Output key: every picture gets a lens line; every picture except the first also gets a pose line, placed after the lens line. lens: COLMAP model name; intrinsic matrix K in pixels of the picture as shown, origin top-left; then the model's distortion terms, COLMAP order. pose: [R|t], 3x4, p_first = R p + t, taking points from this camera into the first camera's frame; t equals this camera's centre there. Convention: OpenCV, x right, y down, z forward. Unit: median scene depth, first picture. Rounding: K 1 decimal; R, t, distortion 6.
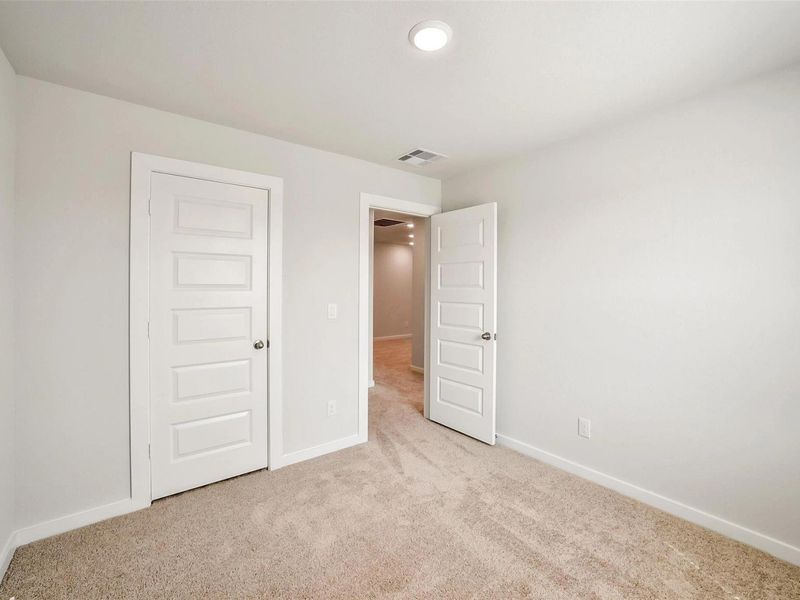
lens RADIAL K [[345.2, 0, 404.4], [0, 345.2, 300.9], [0, 0, 1]] dist [-0.035778, 0.000379]
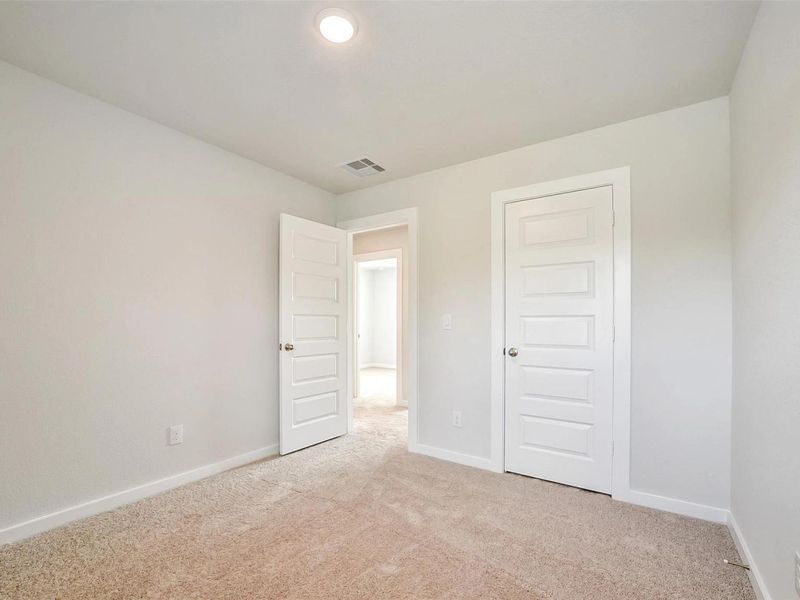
lens RADIAL K [[345.2, 0, 404.4], [0, 345.2, 300.9], [0, 0, 1]] dist [-0.035778, 0.000379]
pose [[0.328793, 0.001820, -0.944400, 0.304575], [-0.015978, 0.999866, -0.003636, -0.010256], [0.944267, 0.016285, 0.328778, 0.236612]]
